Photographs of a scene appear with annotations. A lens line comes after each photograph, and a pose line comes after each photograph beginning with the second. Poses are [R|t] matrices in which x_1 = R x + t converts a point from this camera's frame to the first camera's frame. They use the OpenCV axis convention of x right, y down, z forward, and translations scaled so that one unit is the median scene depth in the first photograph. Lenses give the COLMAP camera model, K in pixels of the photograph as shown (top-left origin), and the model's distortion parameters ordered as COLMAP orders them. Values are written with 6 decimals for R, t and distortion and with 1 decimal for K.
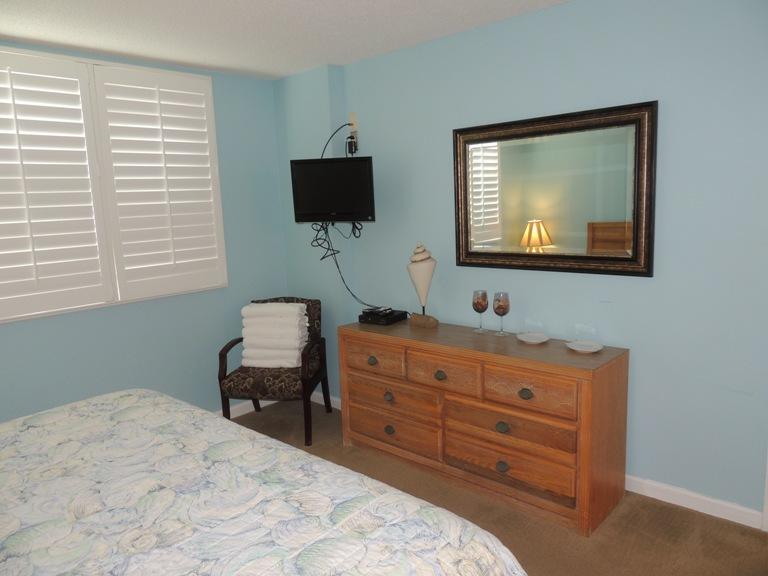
lens RADIAL K [[558.8, 0, 384.0], [0, 558.8, 288.0], [0, 0, 1]] dist [-0.009070, -0.005689]
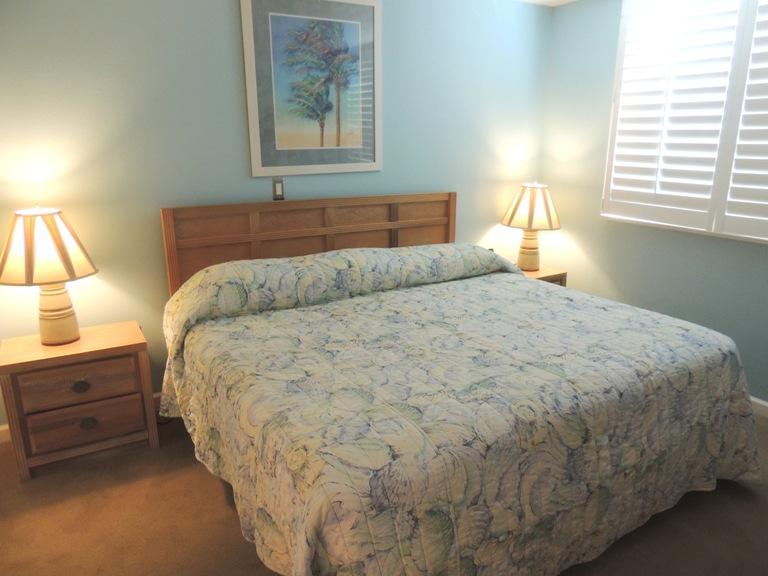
lens RADIAL K [[558.8, 0, 384.0], [0, 558.8, 288.0], [0, 0, 1]] dist [-0.009070, -0.005689]
pose [[-0.277947, 0.292608, -0.914946, 0.778367], [-0.147848, 0.928096, 0.341728, -0.180646], [0.949150, 0.230255, -0.214700, 0.978322]]
